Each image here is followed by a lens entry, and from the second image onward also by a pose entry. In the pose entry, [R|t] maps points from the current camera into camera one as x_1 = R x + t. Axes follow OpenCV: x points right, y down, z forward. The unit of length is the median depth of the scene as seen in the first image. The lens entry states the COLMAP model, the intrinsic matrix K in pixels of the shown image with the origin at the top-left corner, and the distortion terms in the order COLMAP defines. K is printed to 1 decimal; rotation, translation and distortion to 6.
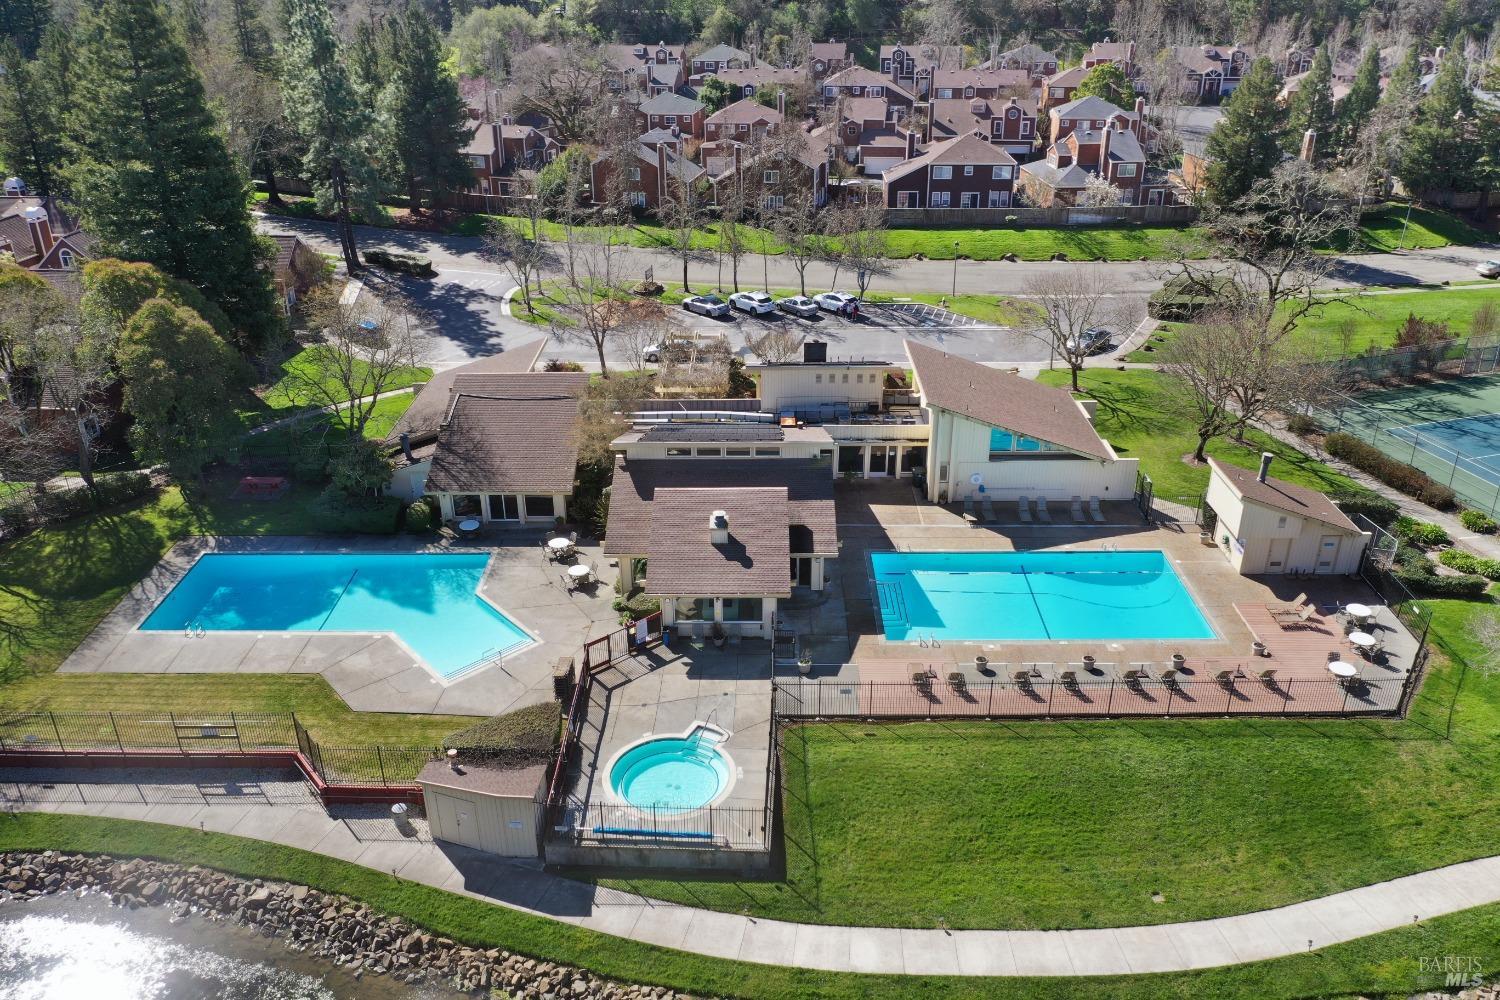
lens RADIAL K [[1176.9, 0, 744.0], [0, 1176.9, 495.8], [0, 0, 1]] dist [-0.020580, -0.008977]
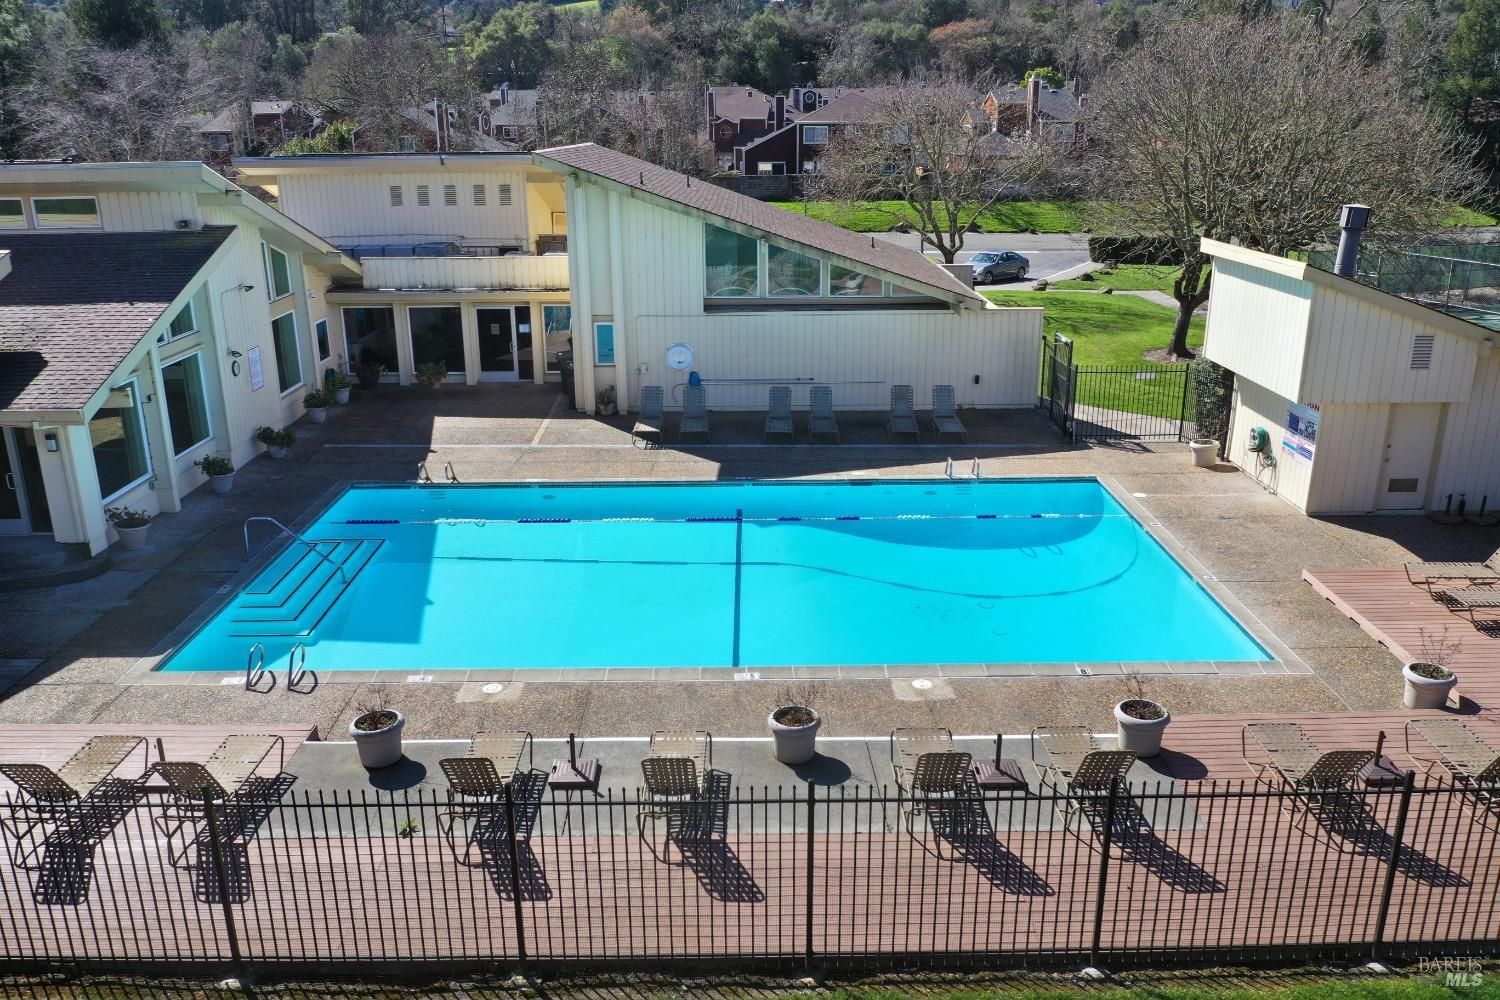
lens RADIAL K [[1176.9, 0, 744.0], [0, 1176.9, 495.8], [0, 0, 1]] dist [-0.020580, -0.008977]
pose [[0.999866, -0.001763, 0.016266, 0.239837], [0.003921, 0.991026, -0.133613, 0.107745], [-0.015884, 0.133659, 0.990900, 0.635268]]
